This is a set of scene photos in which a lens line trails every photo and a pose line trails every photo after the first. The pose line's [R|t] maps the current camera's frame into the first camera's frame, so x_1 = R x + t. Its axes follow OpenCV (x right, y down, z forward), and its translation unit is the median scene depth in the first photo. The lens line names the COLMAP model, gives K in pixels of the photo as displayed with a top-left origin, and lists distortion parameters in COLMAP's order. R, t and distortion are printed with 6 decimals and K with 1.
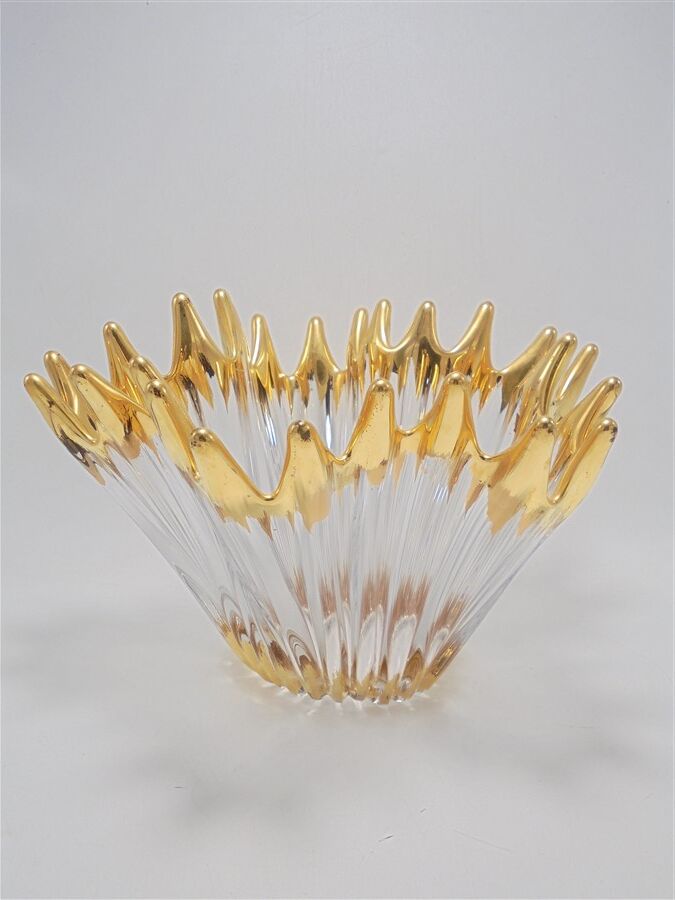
lens RADIAL K [[894.3, 0, 334.1], [0, 894.3, 458.6], [0, 0, 1]] dist [-0.046604, 0.000000]
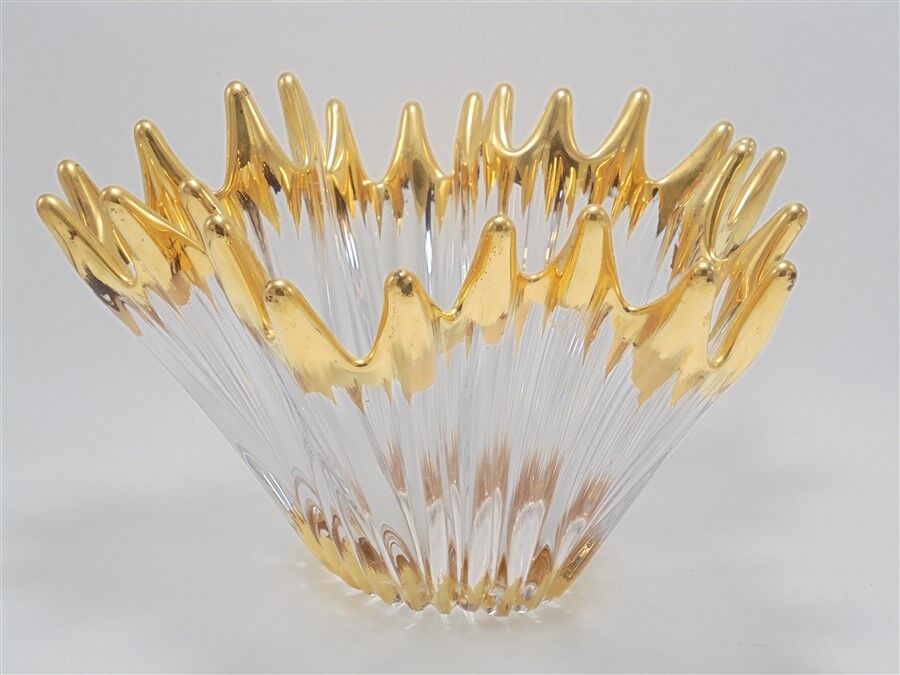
lens RADIAL K [[1312.4, 0, 449.7], [0, 1312.4, 332.6], [0, 0, 1]] dist [0.027966, 0.000000]
pose [[0.999881, -0.000344, 0.015410, -0.008351], [-0.000522, 0.998422, 0.056146, -0.038390], [-0.015405, -0.056148, 0.998304, -0.140896]]
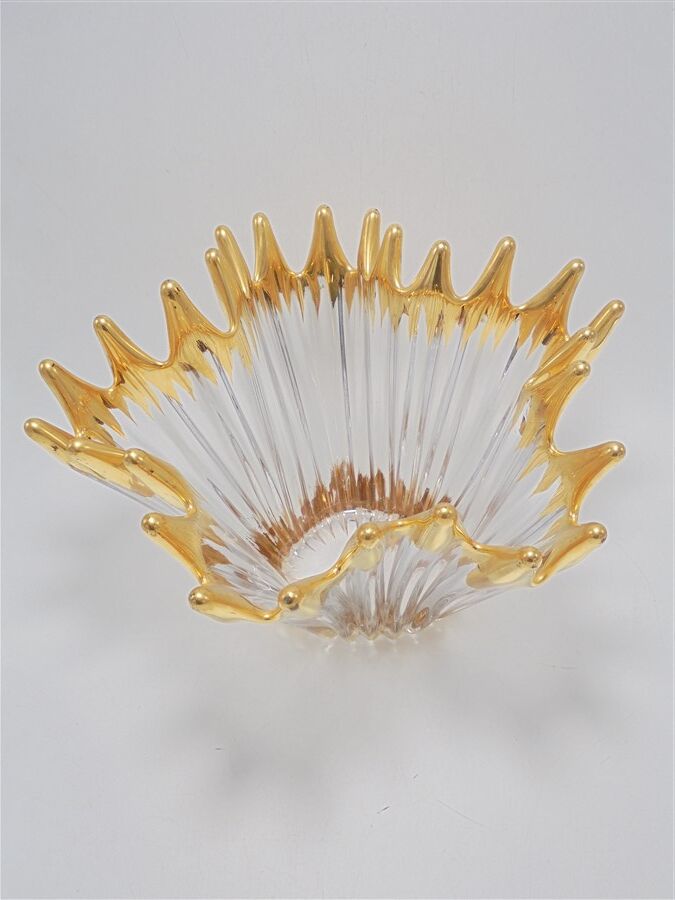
lens RADIAL K [[894.3, 0, 335.8], [0, 894.3, 447.3], [0, 0, 1]] dist [-0.046604, 0.000000]
pose [[0.997684, -0.012901, -0.066787, 0.066049], [0.044355, 0.867784, 0.494958, -0.525034], [0.051571, -0.496774, 0.866346, 0.129866]]
